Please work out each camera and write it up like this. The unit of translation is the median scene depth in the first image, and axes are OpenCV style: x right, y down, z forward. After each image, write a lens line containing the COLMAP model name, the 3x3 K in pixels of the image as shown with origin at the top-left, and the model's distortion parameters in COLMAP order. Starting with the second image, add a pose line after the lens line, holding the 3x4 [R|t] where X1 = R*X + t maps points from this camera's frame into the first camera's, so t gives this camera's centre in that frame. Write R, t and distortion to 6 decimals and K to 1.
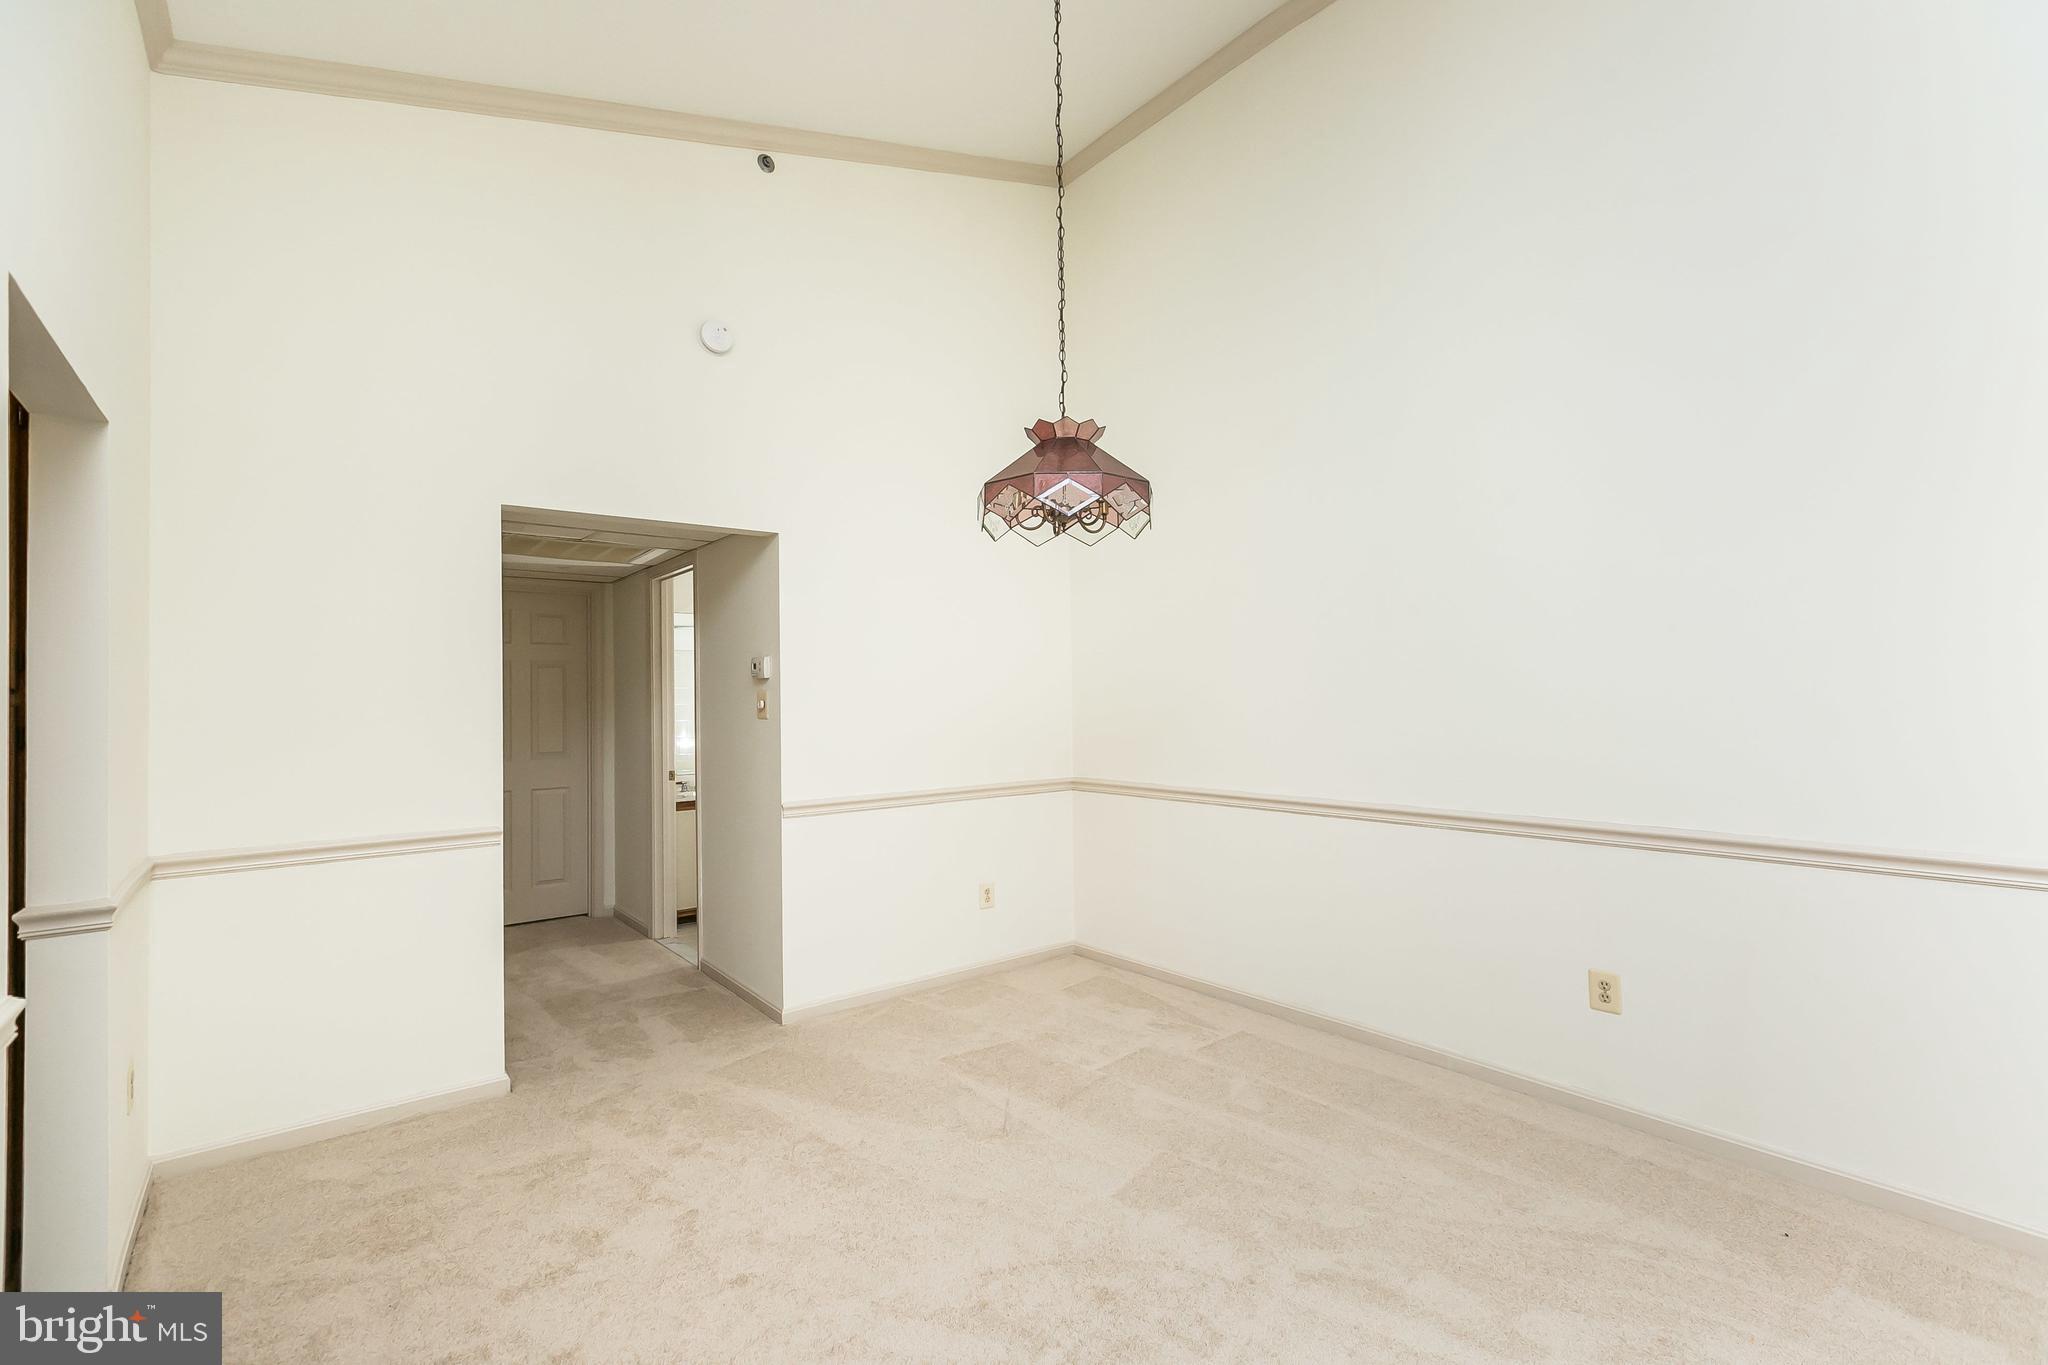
lens RADIAL K [[920.9, 0, 1084.2], [0, 920.9, 660.9], [0, 0, 1]] dist [-0.042826, -0.000341]
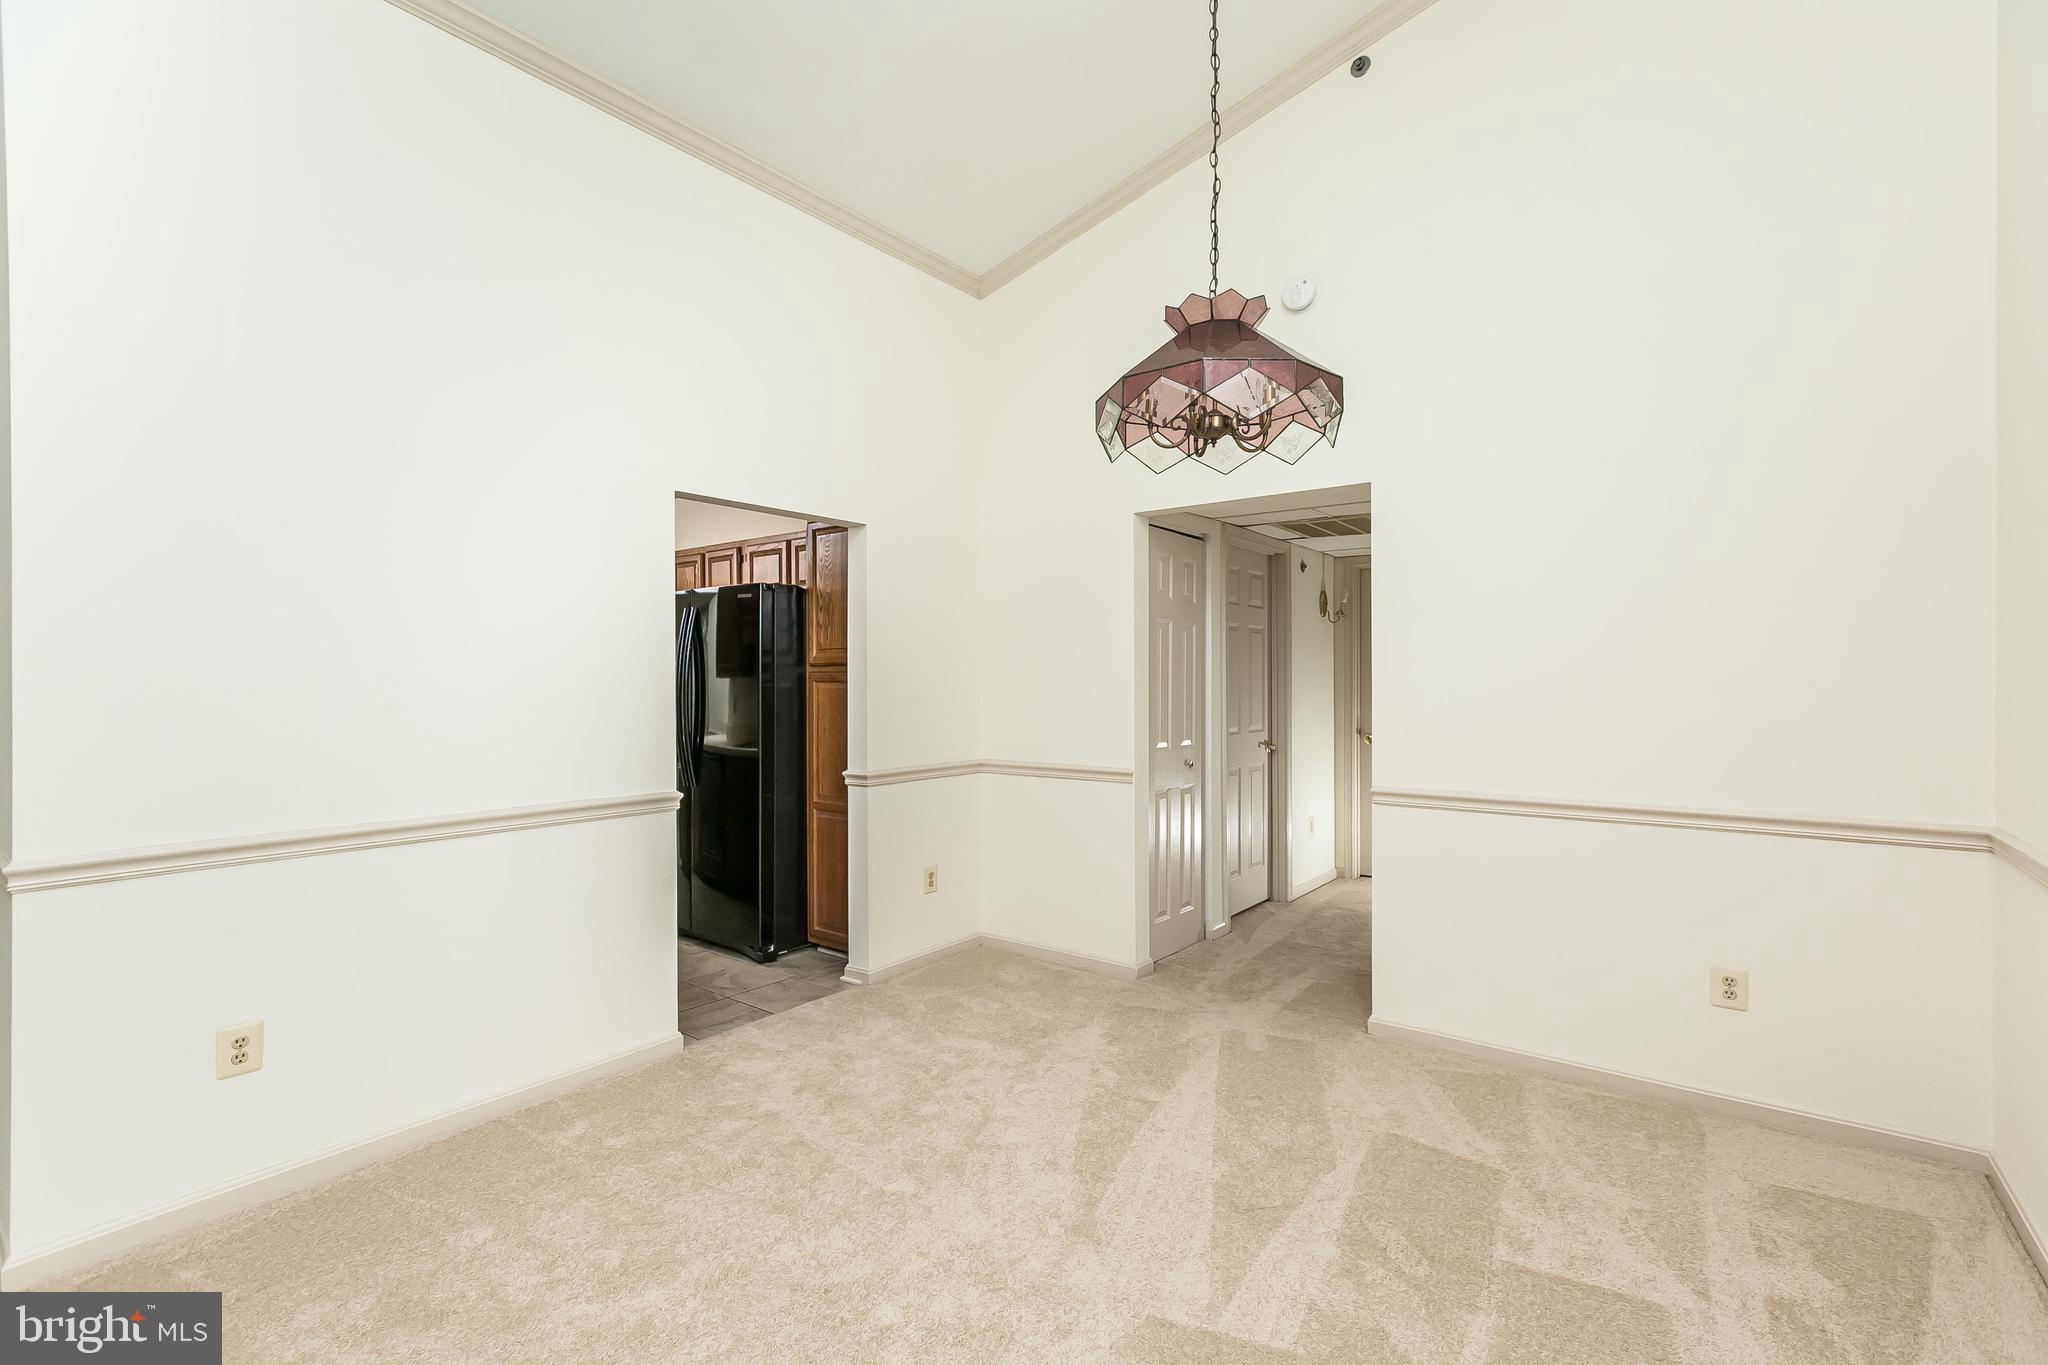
lens RADIAL K [[925.7, 0, 1016.9], [0, 925.7, 673.9], [0, 0, 1]] dist [0.005836, 0.000401]
pose [[0.213281, 0.010518, -0.976934, 0.644018], [0.027514, 0.999481, 0.016768, 0.026922], [0.976603, -0.030456, 0.212881, 0.626640]]
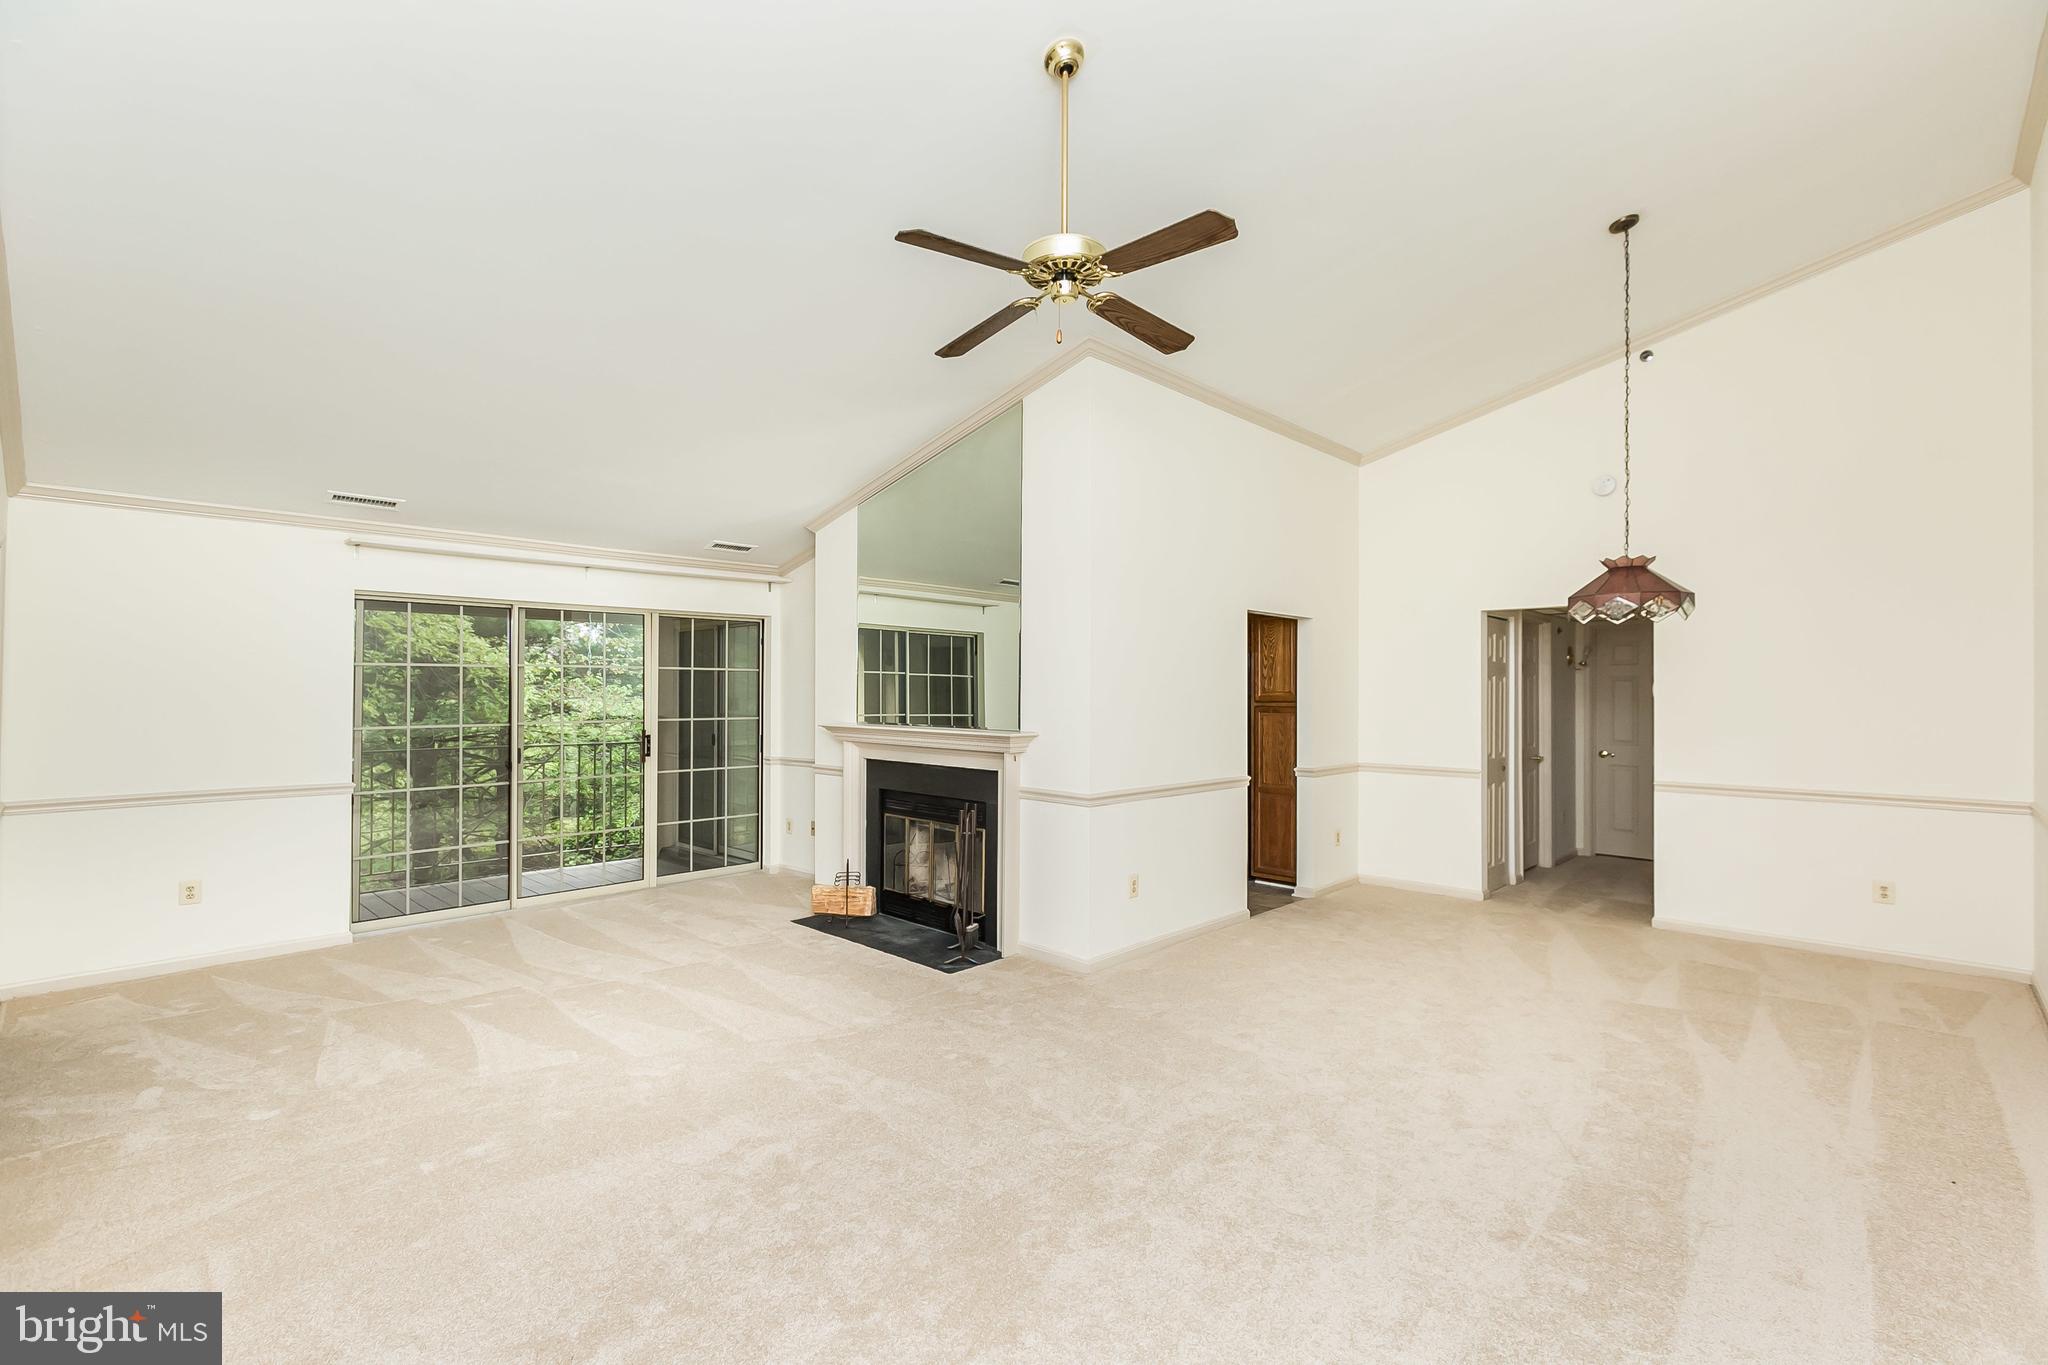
lens RADIAL K [[925.7, 0, 1016.9], [0, 925.7, 673.9], [0, 0, 1]] dist [0.005836, 0.000401]
pose [[0.107387, -0.006585, -0.994195, 1.454358], [0.021322, 0.999763, -0.004318, -0.052102], [0.993989, -0.020735, 0.107502, -0.283399]]
